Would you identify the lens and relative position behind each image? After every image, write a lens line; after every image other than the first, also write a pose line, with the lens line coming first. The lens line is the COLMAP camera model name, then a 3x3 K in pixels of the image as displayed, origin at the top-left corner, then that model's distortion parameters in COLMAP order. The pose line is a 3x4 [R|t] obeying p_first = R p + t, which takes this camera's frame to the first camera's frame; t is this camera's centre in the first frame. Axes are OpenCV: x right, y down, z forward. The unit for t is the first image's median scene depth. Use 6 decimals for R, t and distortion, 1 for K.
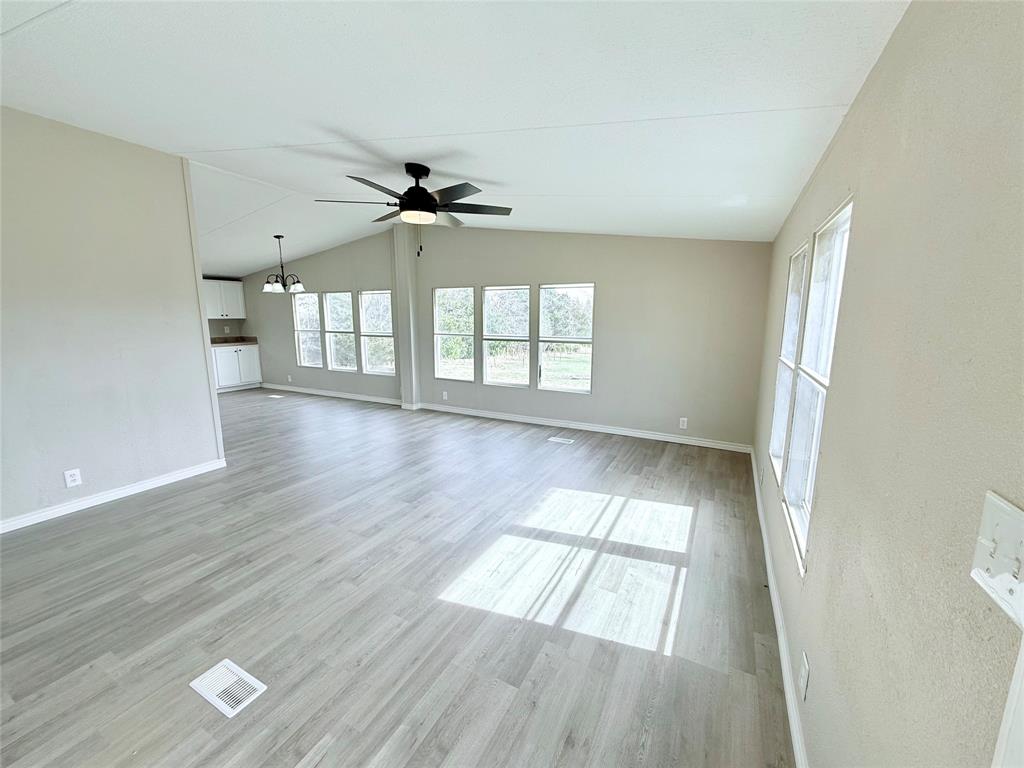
lens RADIAL K [[410.5, 0, 506.6], [0, 410.5, 376.1], [0, 0, 1]] dist [-0.002462, 0.000636]
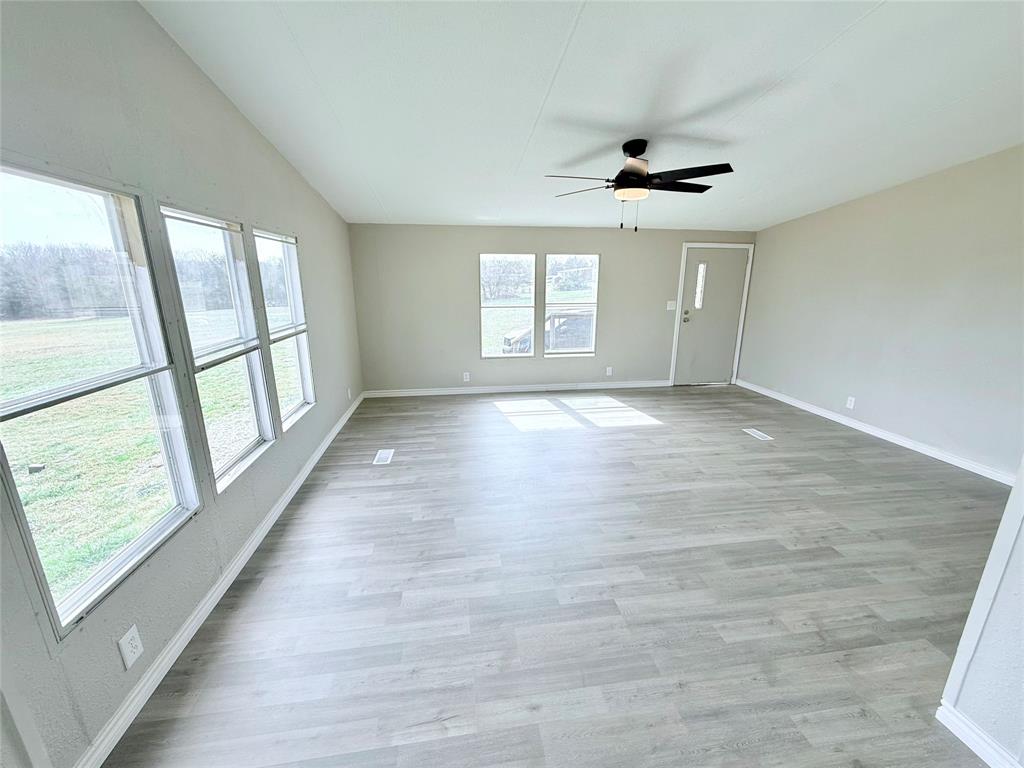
lens RADIAL K [[410.5, 0, 513.1], [0, 410.5, 384.9], [0, 0, 1]] dist [-0.002462, 0.000636]
pose [[-0.599403, -0.208134, 0.772914, -0.957606], [0.115827, 0.932886, 0.341038, -0.332629], [-0.792022, 0.293944, -0.535068, 1.994802]]
